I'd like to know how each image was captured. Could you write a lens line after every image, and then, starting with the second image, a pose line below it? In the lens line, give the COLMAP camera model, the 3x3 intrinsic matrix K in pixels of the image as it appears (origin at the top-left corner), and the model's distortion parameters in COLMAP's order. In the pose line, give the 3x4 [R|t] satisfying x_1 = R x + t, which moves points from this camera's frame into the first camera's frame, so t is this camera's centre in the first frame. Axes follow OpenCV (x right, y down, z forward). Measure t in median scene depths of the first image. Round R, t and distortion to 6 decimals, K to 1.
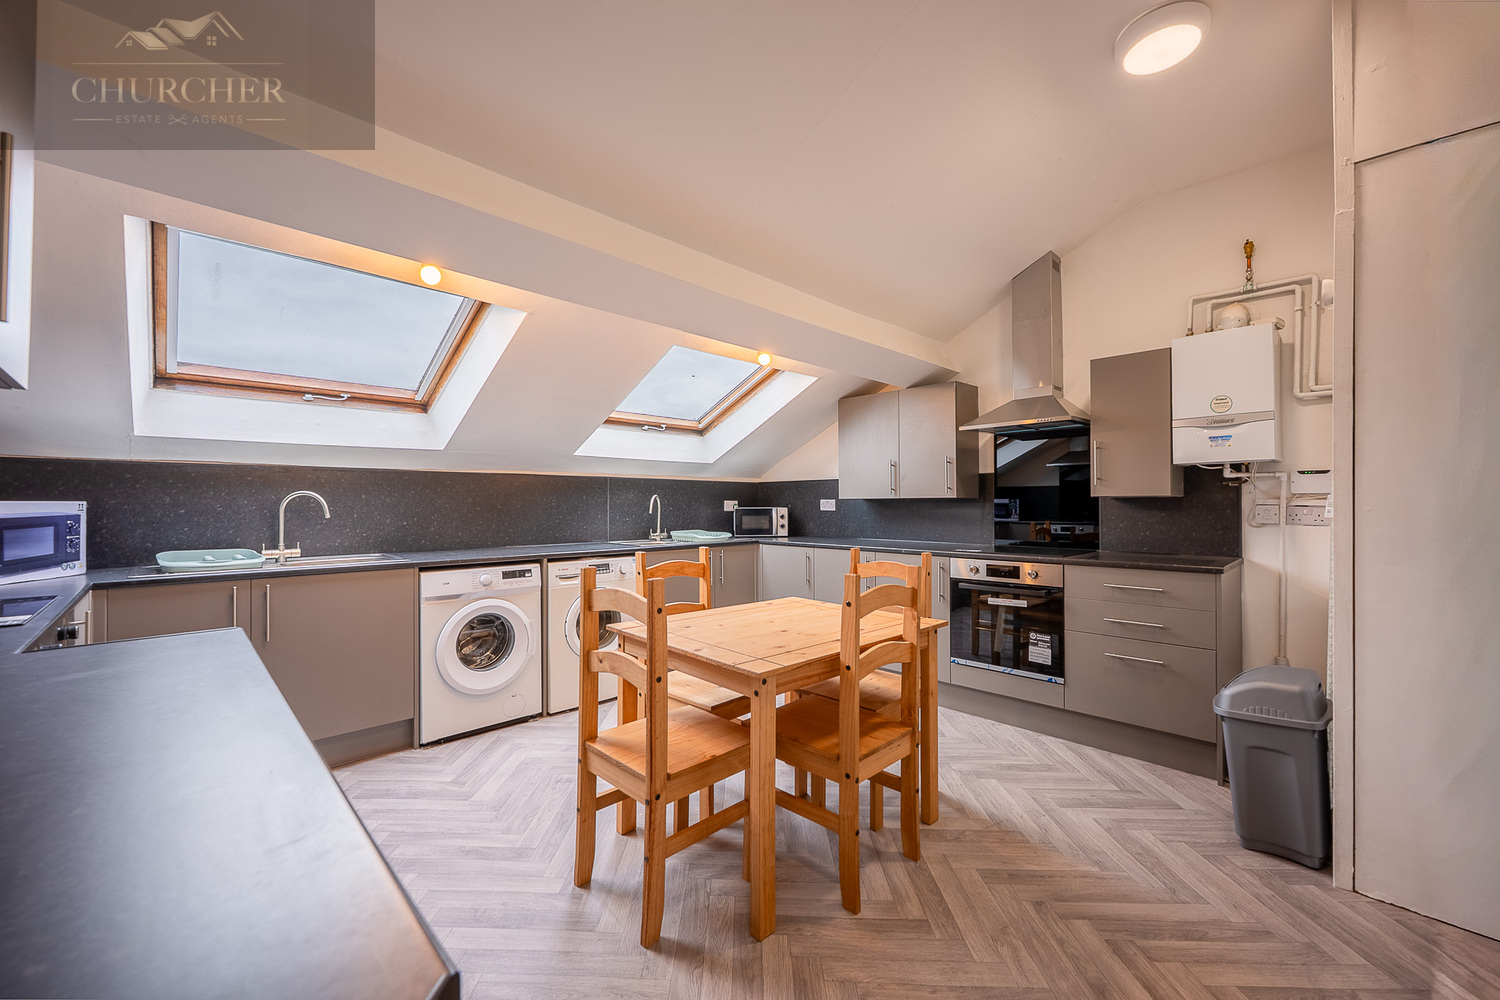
lens RADIAL K [[594.1, 0, 749.5], [0, 594.1, 499.5], [0, 0, 1]] dist [0.001782, 0.000052]
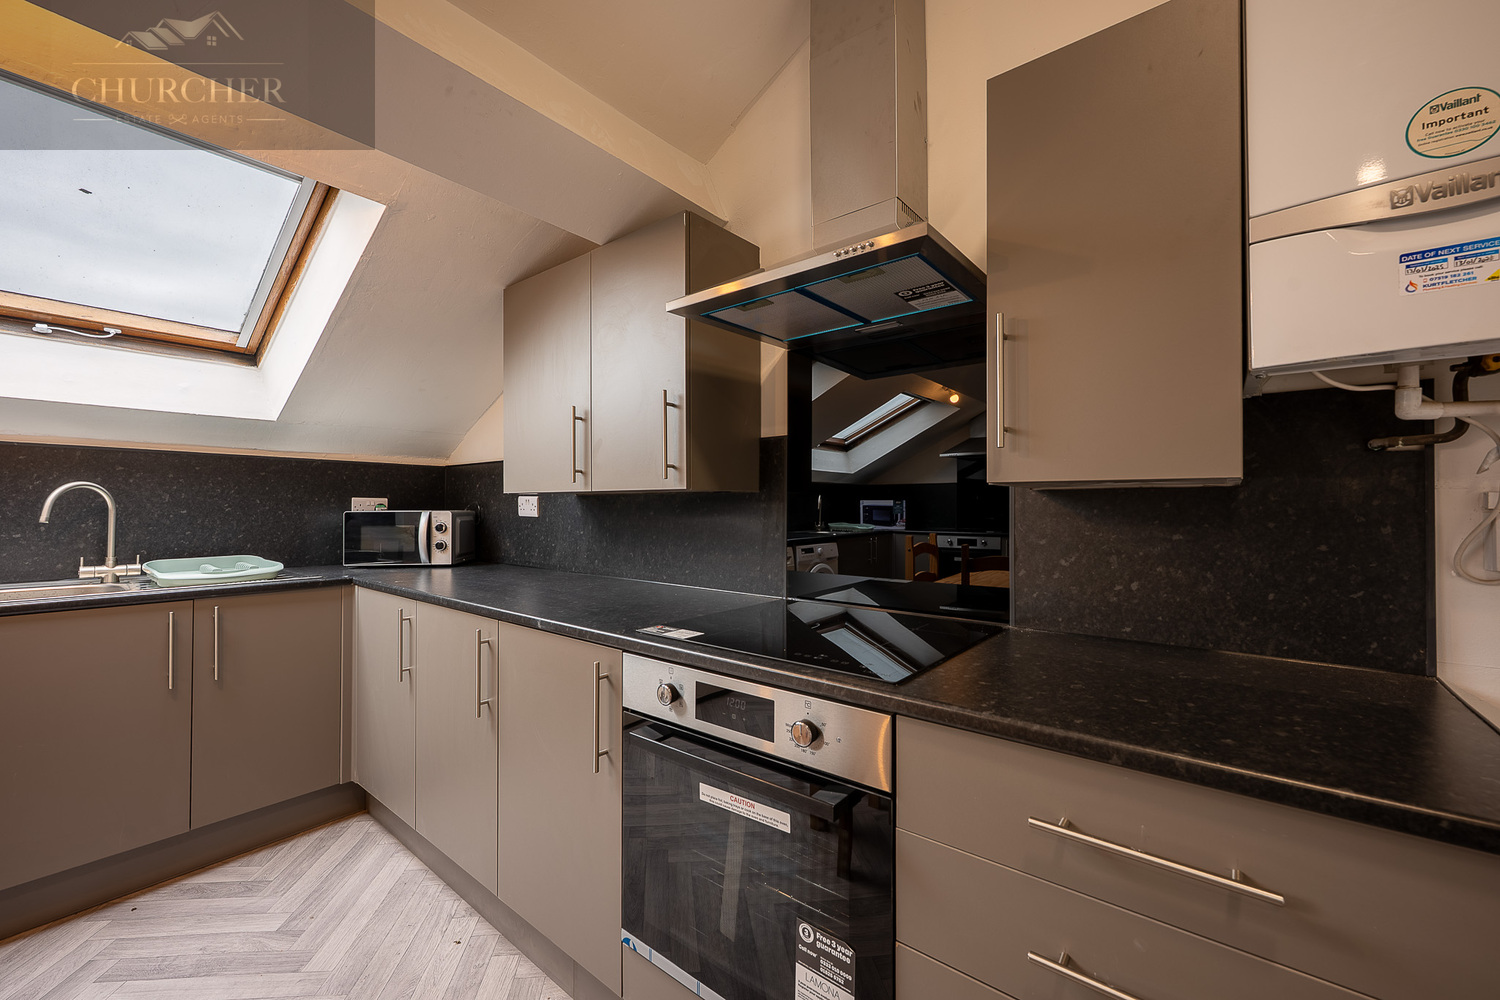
lens RADIAL K [[594.1, 0, 749.4], [0, 594.1, 499.7], [0, 0, 1]] dist [0.001782, 0.000052]
pose [[0.992464, 0.007014, 0.122333, 0.380810], [-0.006539, 0.999969, -0.004282, 0.006245], [-0.122360, 0.003449, 0.992480, 0.649943]]
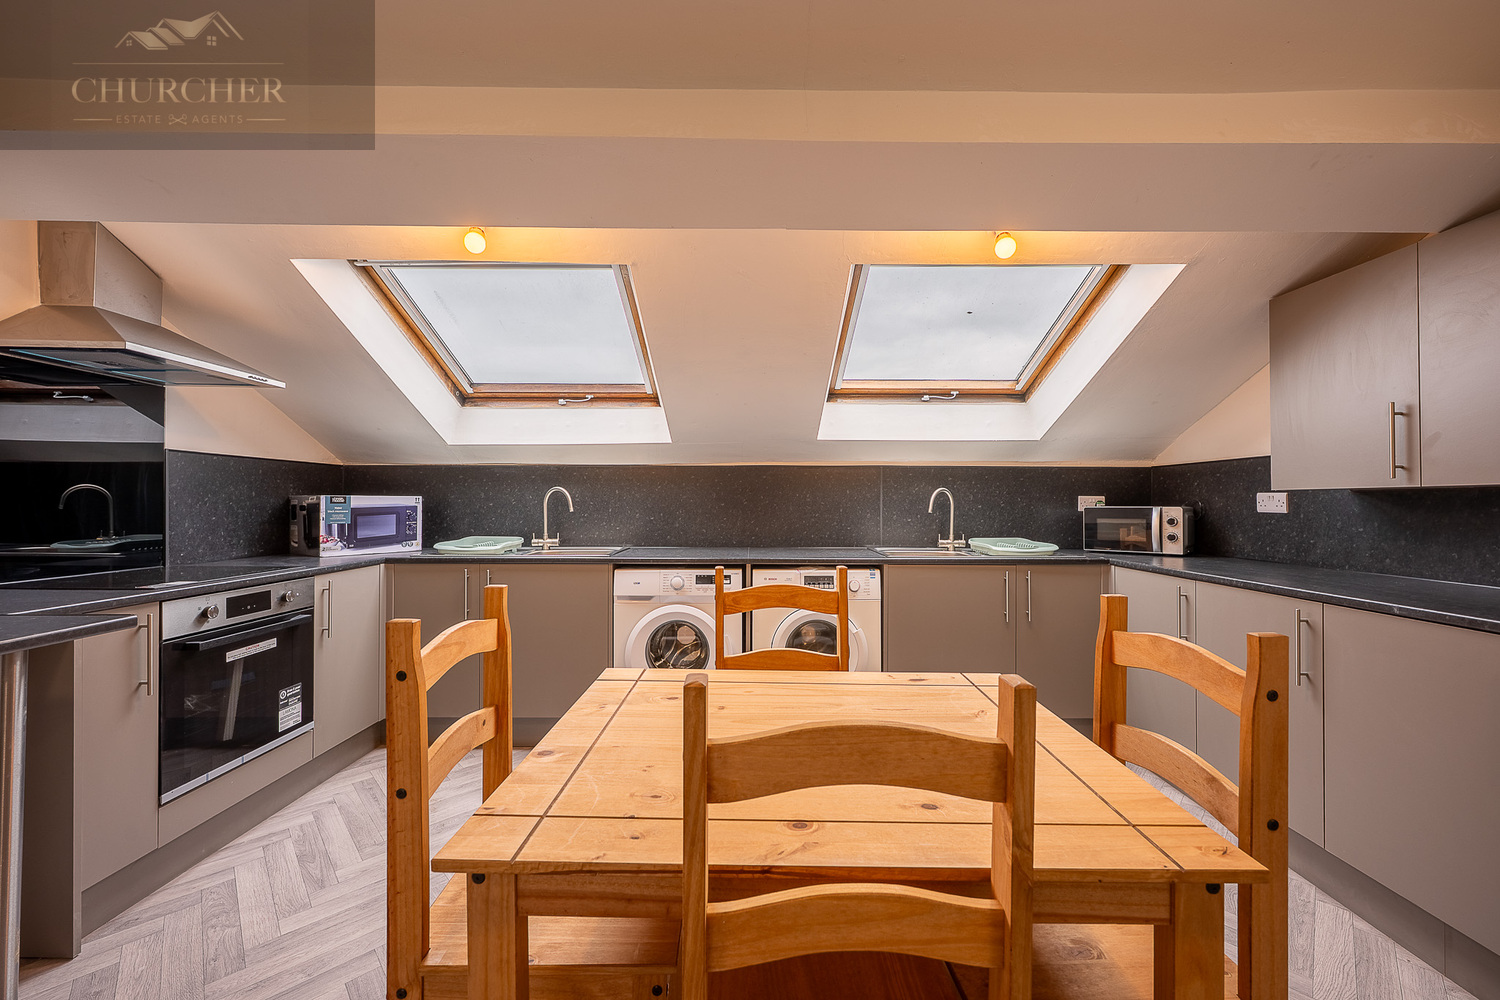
lens RADIAL K [[594.1, 0, 753.7], [0, 594.1, 499.5], [0, 0, 1]] dist [0.001782, 0.000052]
pose [[0.716874, 0.000034, -0.697203, 0.248218], [0.001542, 0.999997, 0.001634, 0.006894], [0.697202, -0.002247, 0.716872, 0.408337]]
